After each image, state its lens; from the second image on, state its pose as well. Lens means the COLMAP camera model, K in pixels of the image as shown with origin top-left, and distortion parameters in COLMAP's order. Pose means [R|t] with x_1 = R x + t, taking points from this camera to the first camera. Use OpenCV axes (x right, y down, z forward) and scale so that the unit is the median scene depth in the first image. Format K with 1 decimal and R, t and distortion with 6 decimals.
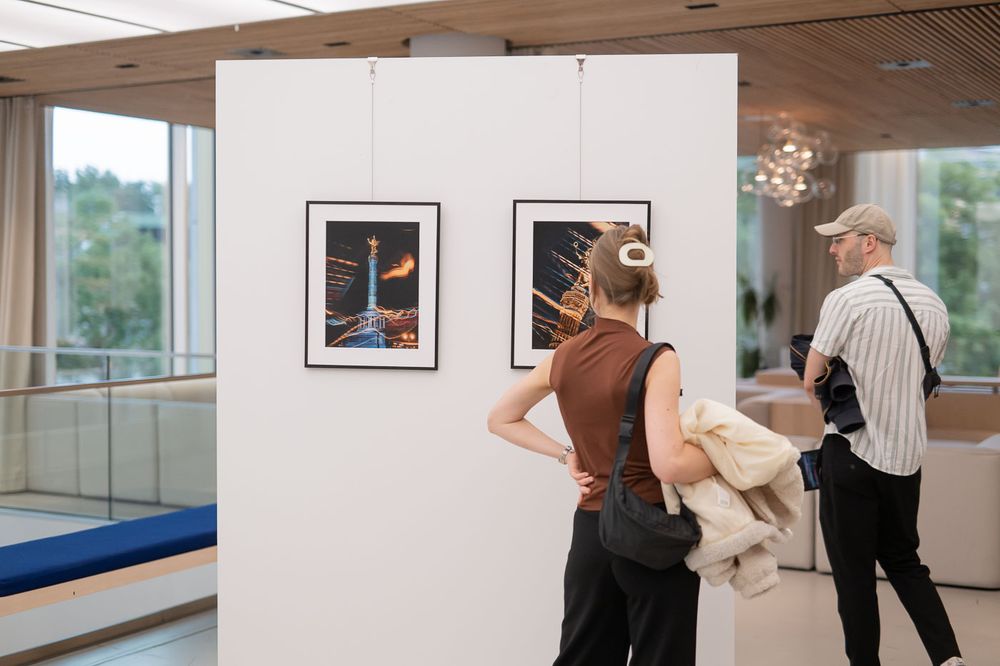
lens RADIAL K [[1508.8, 0, 499.8], [0, 1508.8, 342.7], [0, 0, 1]] dist [0.042777, 0.000000]
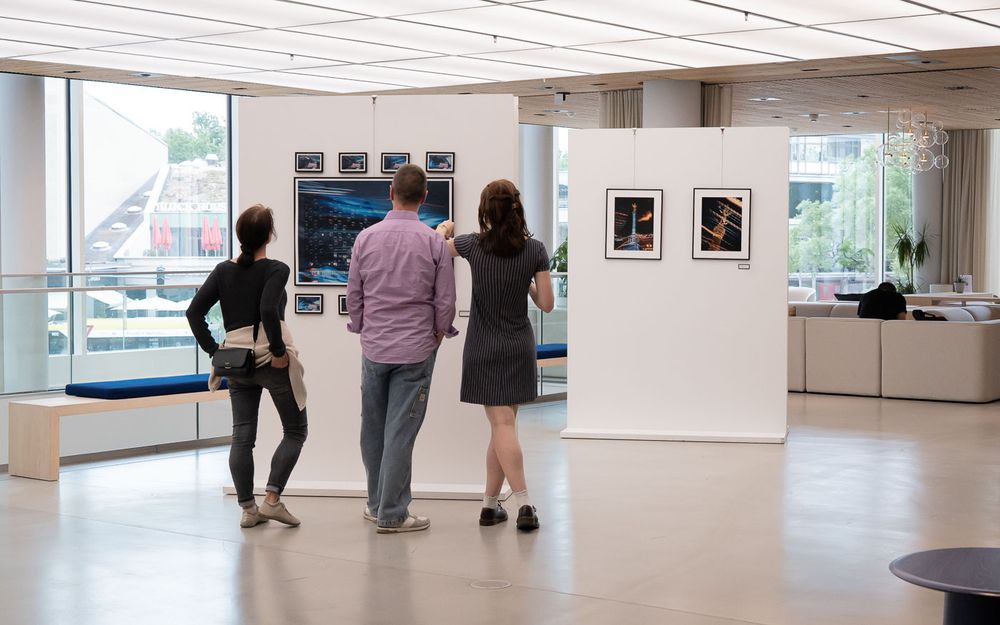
lens RADIAL K [[1735.2, 0, 501.4], [0, 1735.2, 312.1], [0, 0, 1]] dist [-0.036890, 0.000000]
pose [[0.991727, 0.004963, -0.128268, 0.059751], [-0.004812, 0.999987, 0.001491, 0.097607], [0.128274, -0.000861, 0.991738, -1.738749]]
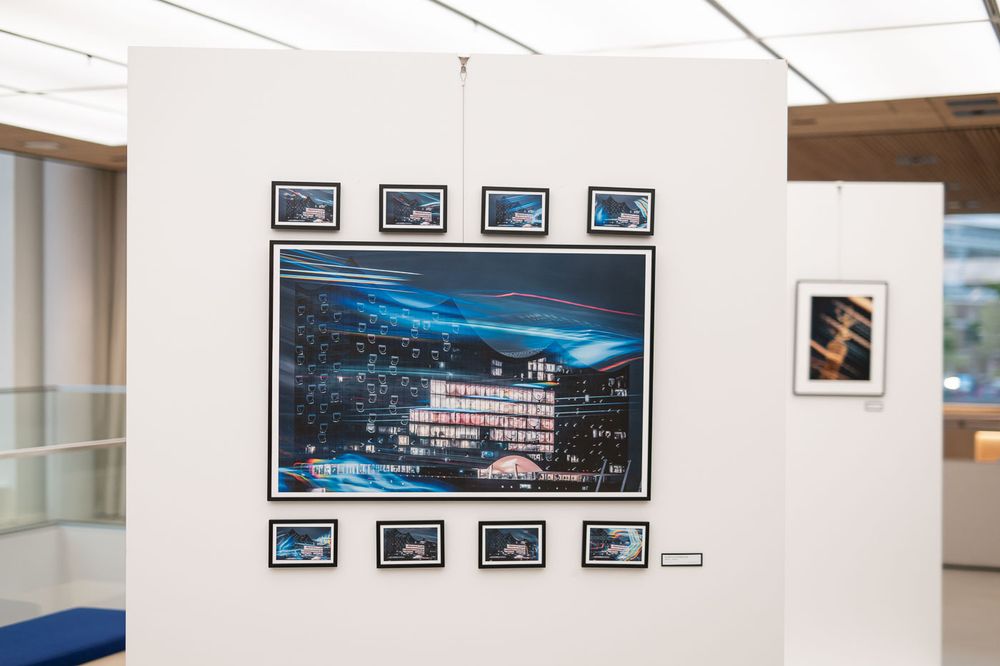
lens RADIAL K [[1508.8, 0, 497.4], [0, 1508.8, 341.4], [0, 0, 1]] dist [0.042777, 0.000000]
pose [[0.994703, 0.001097, 0.102787, -0.430381], [0.002321, 0.999449, -0.033125, 0.013608], [-0.102767, 0.033188, 0.994152, -0.437862]]
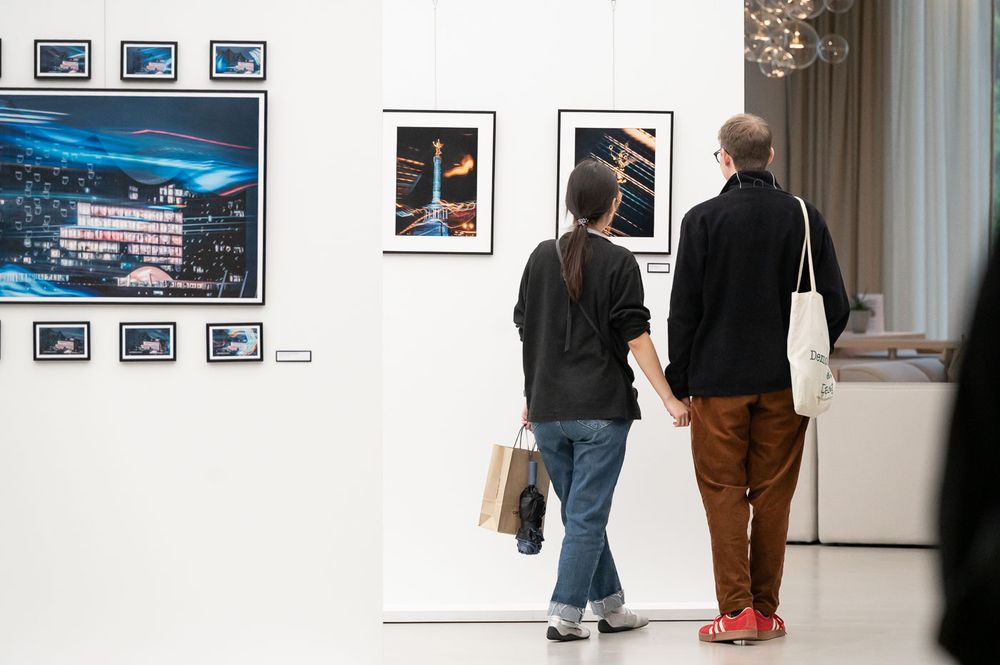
lens RADIAL K [[4505.0, 0, 500.9], [0, 4505.0, 331.6], [0, 0, 1]] dist [-0.045719, 0.000000]
pose [[0.991551, -0.004183, 0.129652, -0.486326], [0.006332, 0.999849, -0.016164, 0.133768], [-0.129565, 0.016848, 0.991428, -2.449134]]
